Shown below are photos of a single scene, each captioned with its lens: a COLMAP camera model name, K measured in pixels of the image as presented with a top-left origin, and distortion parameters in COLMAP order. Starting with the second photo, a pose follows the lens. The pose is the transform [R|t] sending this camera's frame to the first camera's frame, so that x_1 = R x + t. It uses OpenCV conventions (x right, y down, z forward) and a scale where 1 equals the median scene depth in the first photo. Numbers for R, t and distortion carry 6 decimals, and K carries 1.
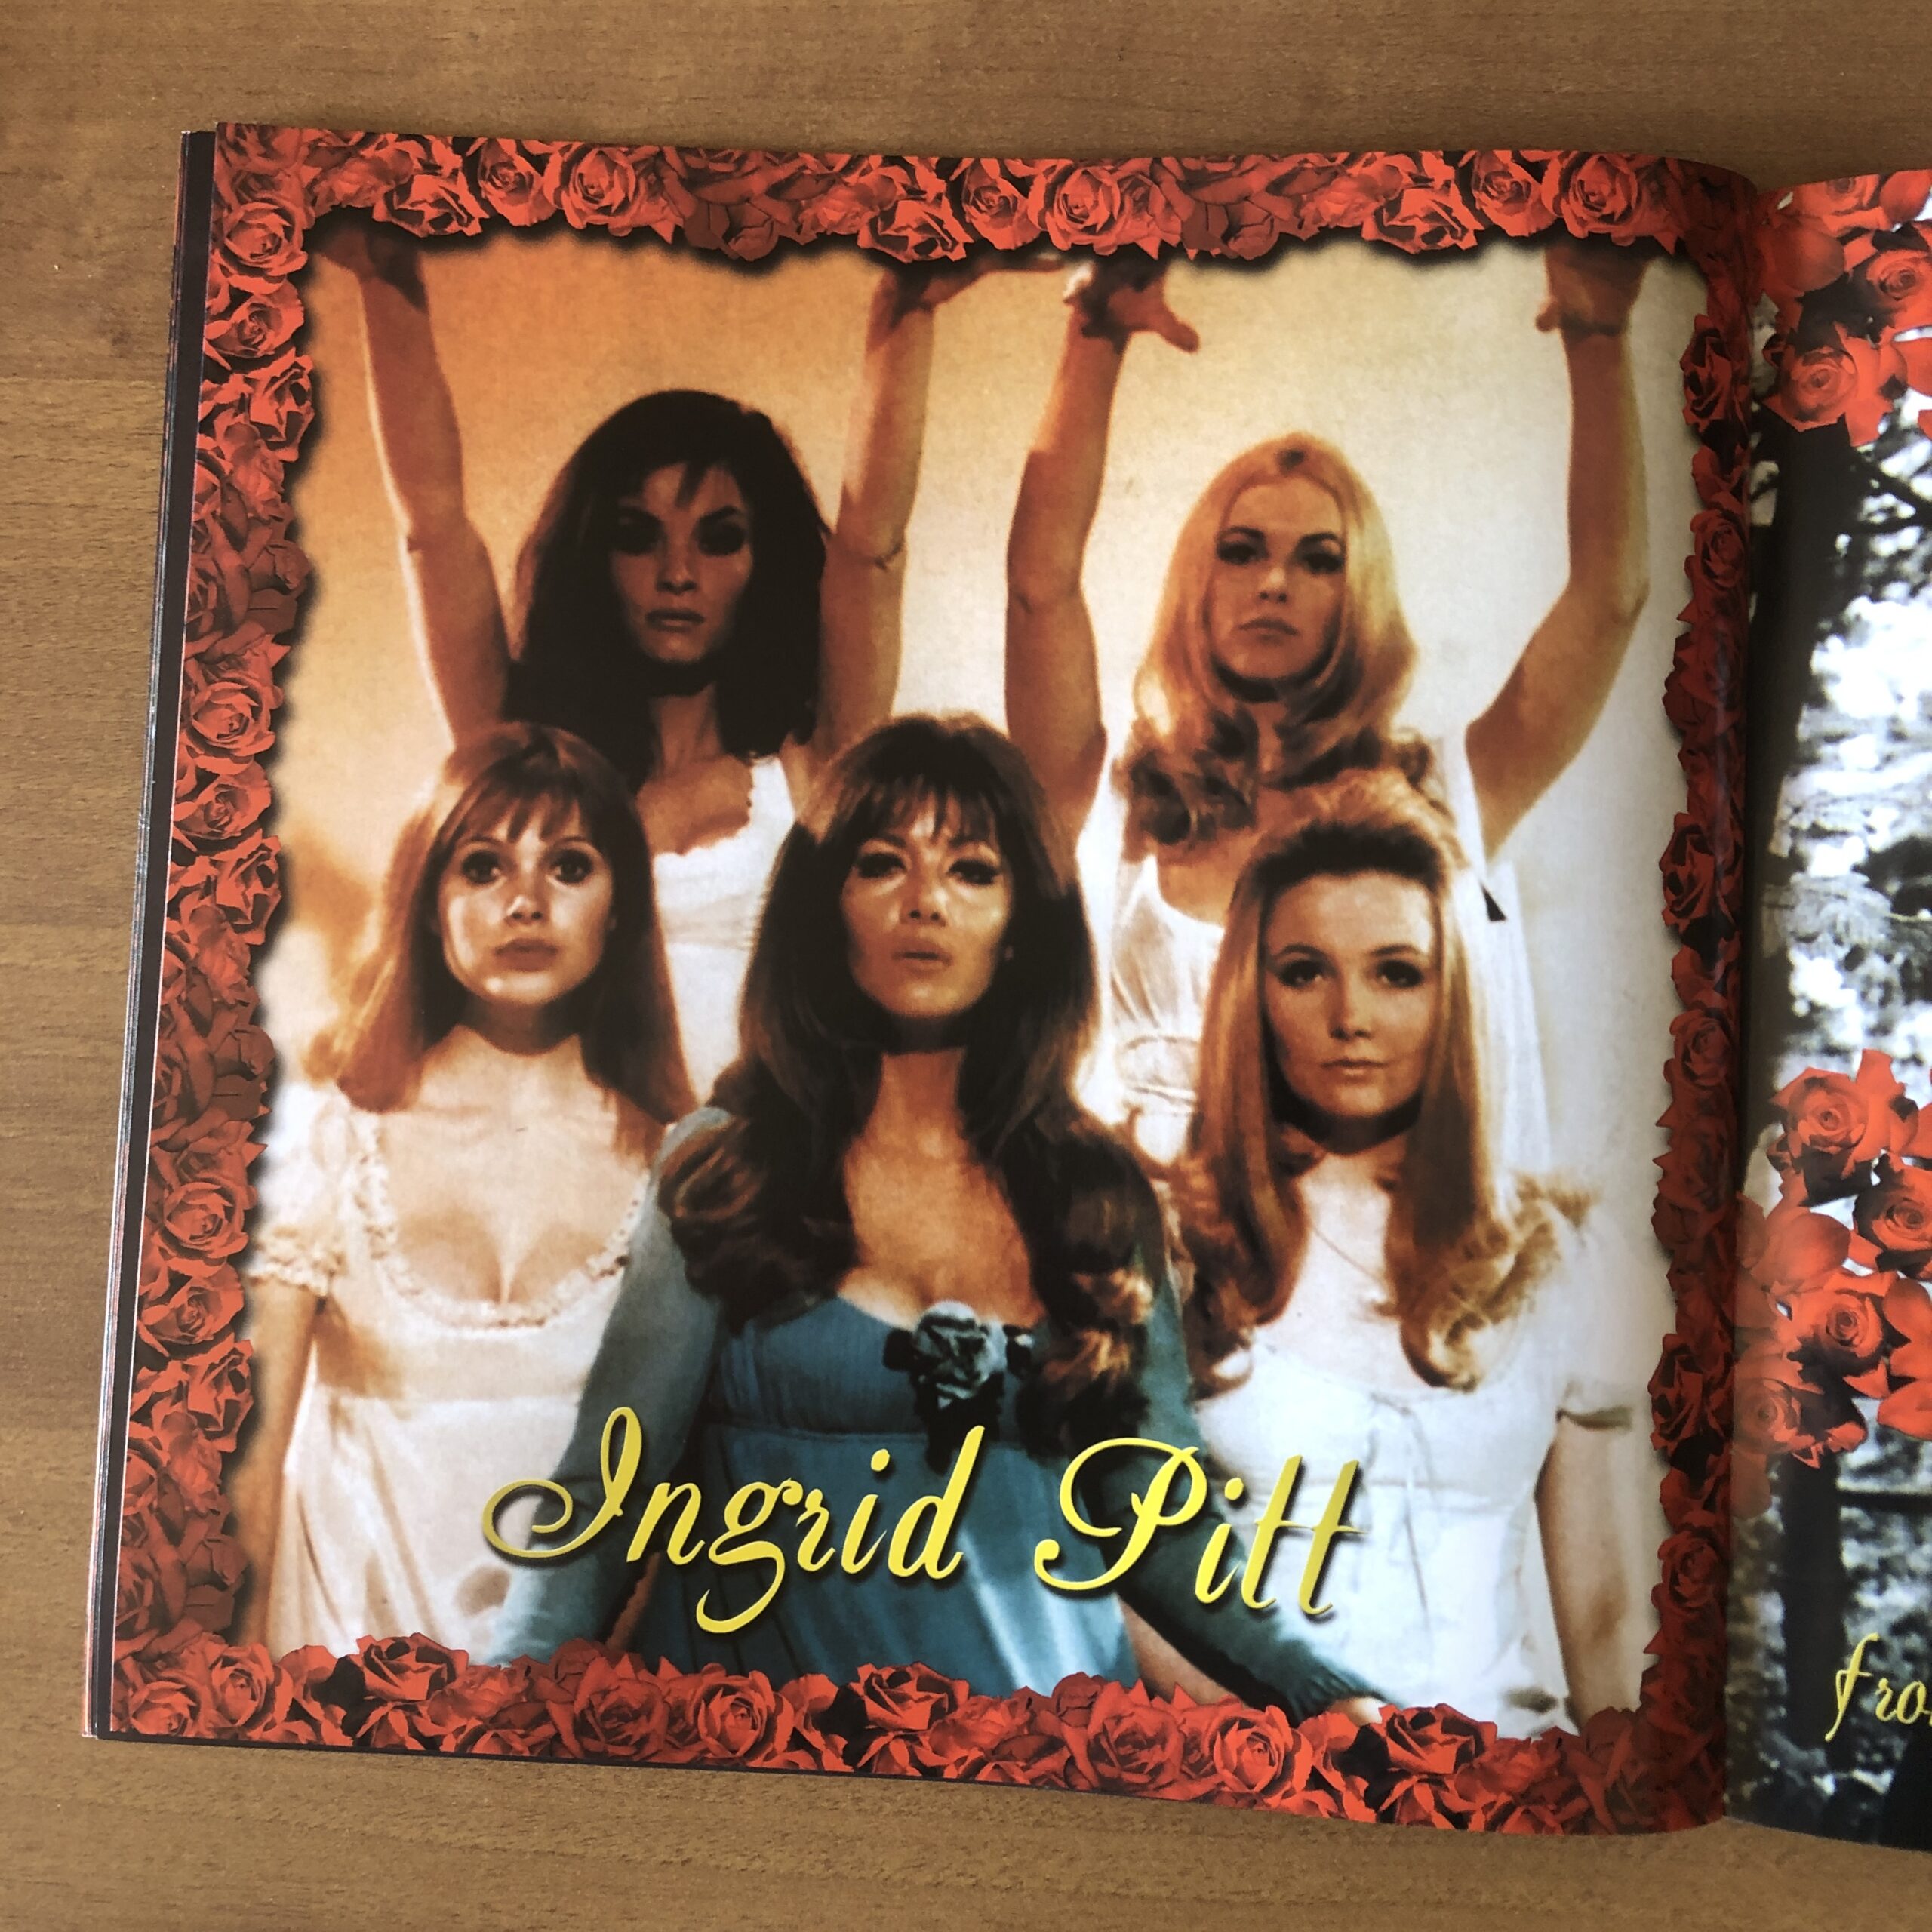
lens RADIAL K [[1954.2, 0, 1039.1], [0, 1954.2, 957.0], [0, 0, 1]] dist [0.011205, 0.000000]
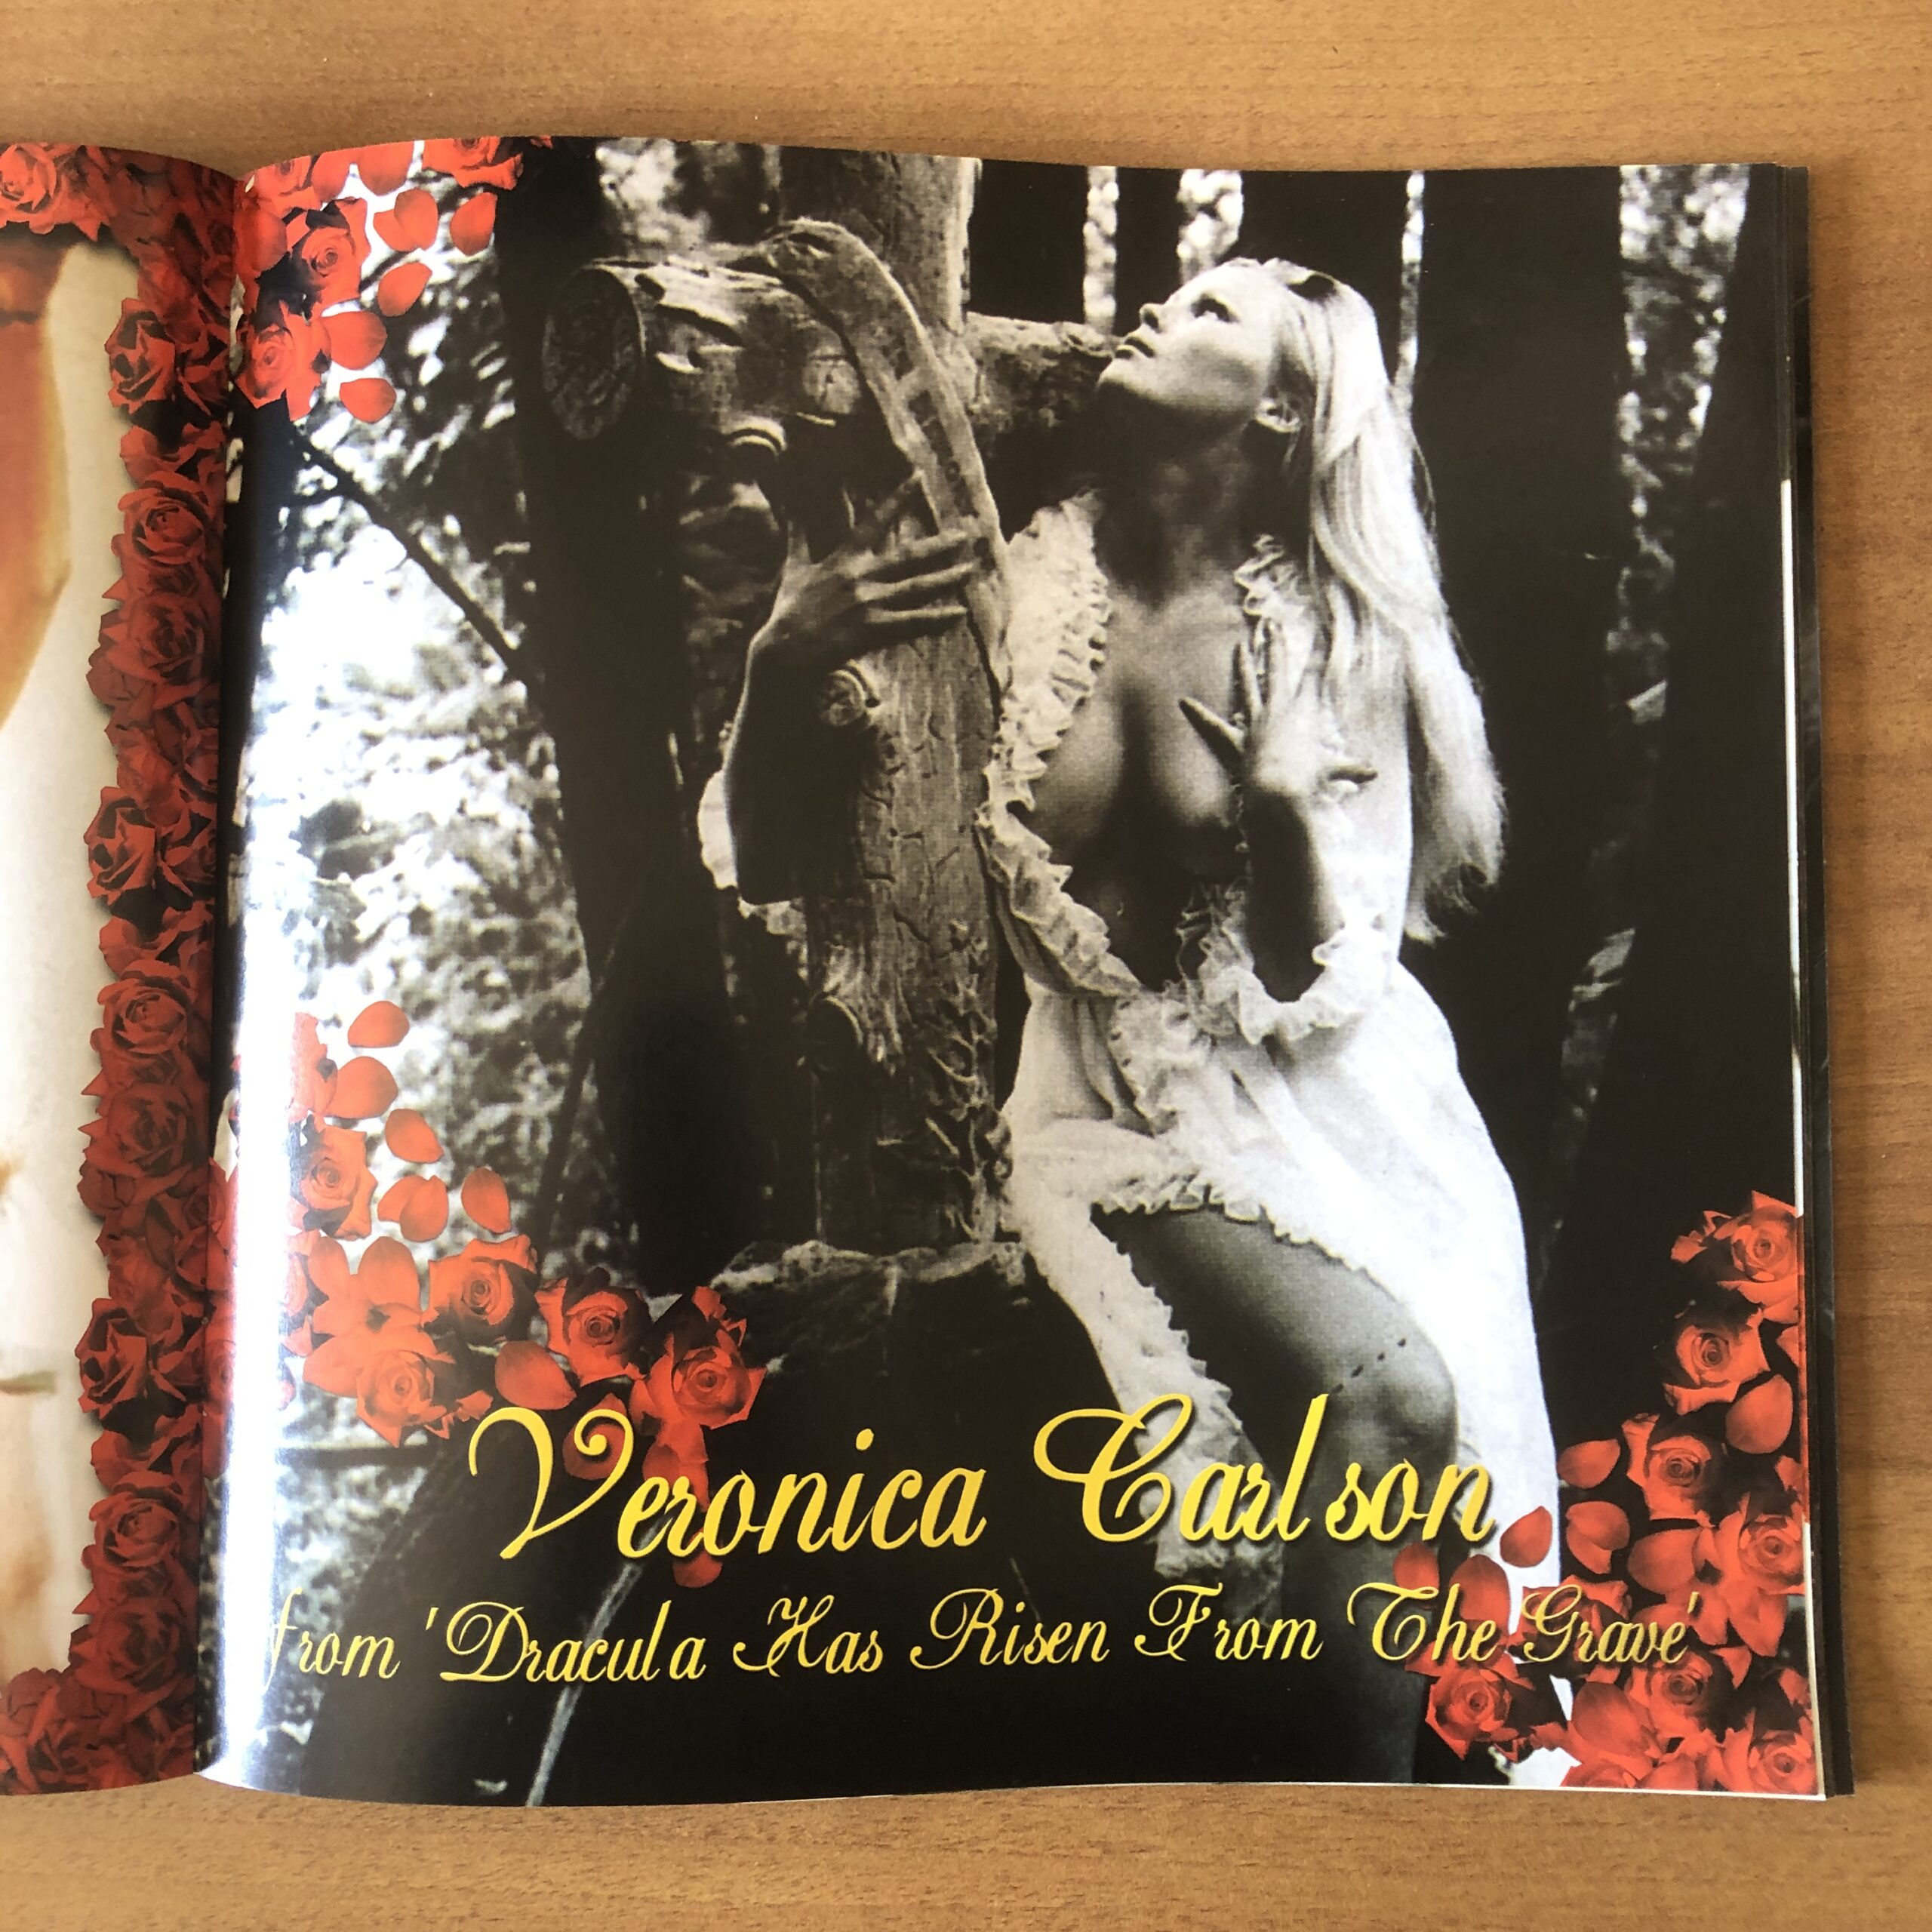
lens RADIAL K [[1954.2, 0, 971.2], [0, 1954.2, 951.8], [0, 0, 1]] dist [0.011205, 0.000000]
pose [[0.999170, -0.033919, -0.022546, 0.797315], [0.033747, 0.999399, -0.007936, 0.035639], [0.022801, 0.007168, 0.999714, -0.007936]]
